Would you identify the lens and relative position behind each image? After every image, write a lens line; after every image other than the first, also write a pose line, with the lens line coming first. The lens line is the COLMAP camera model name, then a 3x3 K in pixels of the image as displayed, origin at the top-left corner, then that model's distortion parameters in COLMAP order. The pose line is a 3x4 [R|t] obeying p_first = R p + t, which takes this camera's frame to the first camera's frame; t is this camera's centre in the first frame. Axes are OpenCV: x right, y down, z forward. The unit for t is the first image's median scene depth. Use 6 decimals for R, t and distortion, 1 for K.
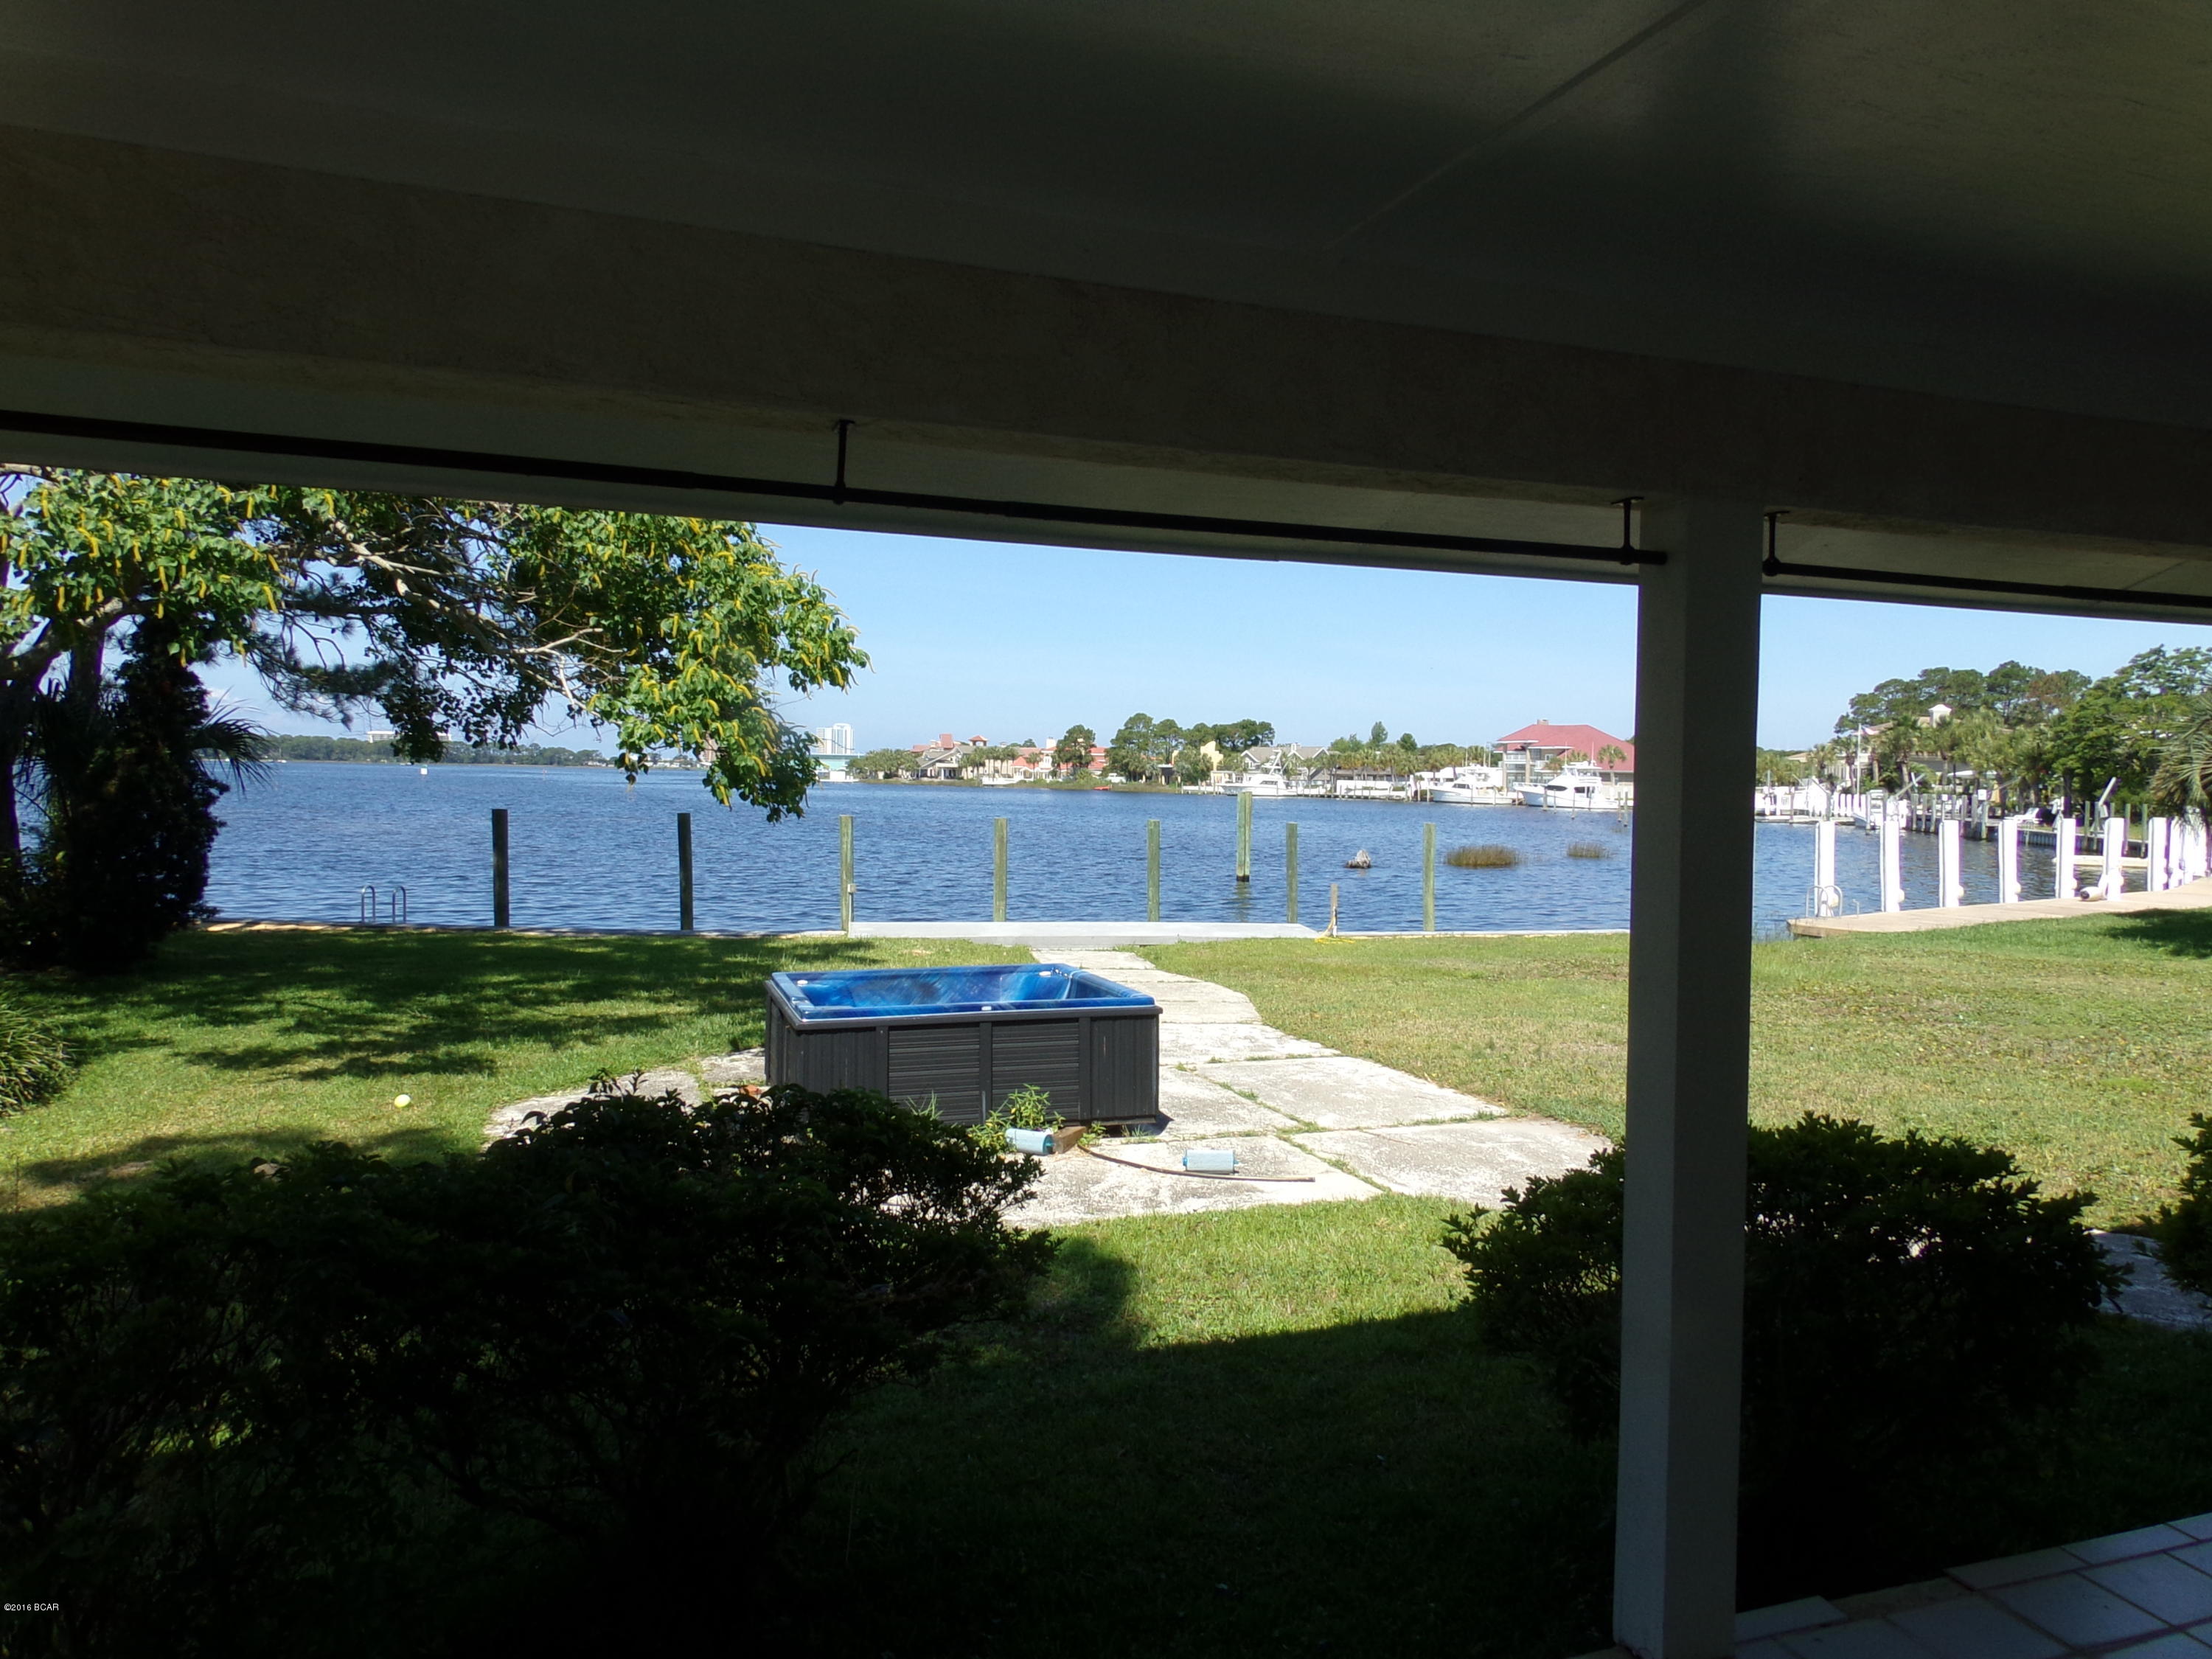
lens RADIAL K [[1476.8, 0, 1108.9], [0, 1476.8, 810.0], [0, 0, 1]] dist [-0.017884, 0.016143]
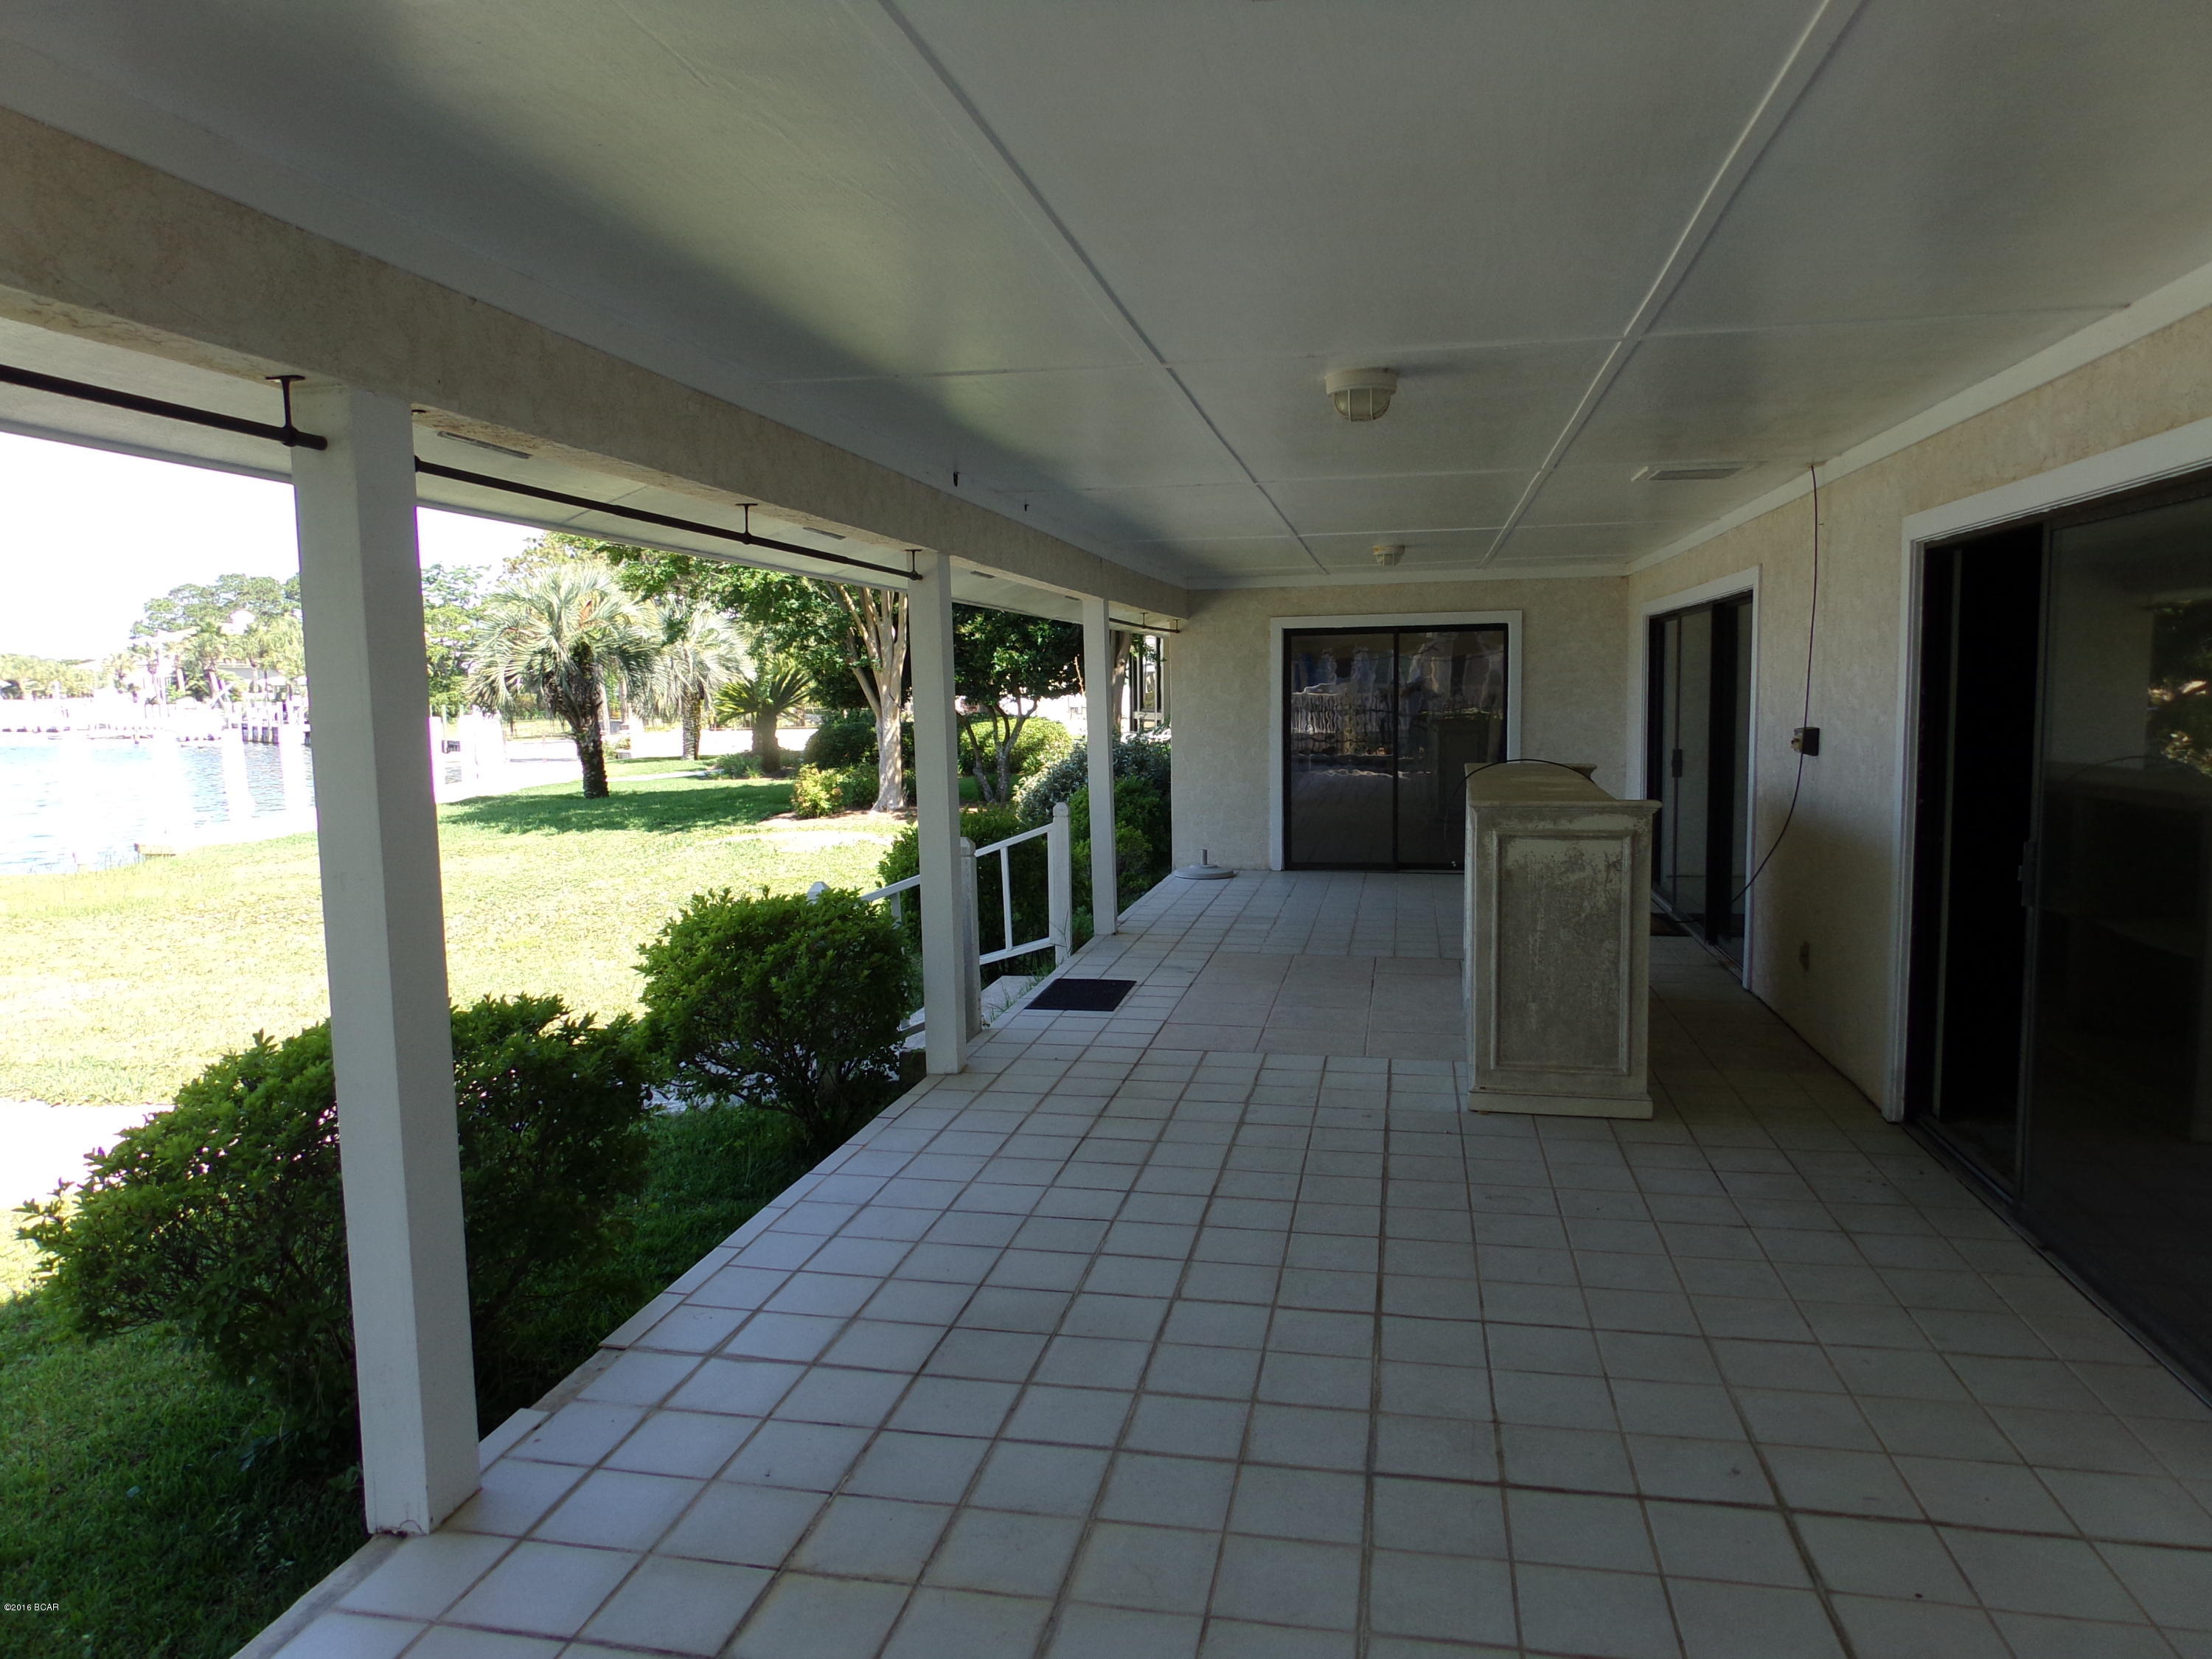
lens RADIAL K [[1465.2, 0, 1096.6], [0, 1465.2, 825.2], [0, 0, 1]] dist [0.048442, -0.083523]
pose [[0.508123, -0.100759, 0.855371, -0.155107], [0.038300, 0.994794, 0.094431, 0.004203], [-0.860433, -0.015222, 0.509337, 0.044624]]
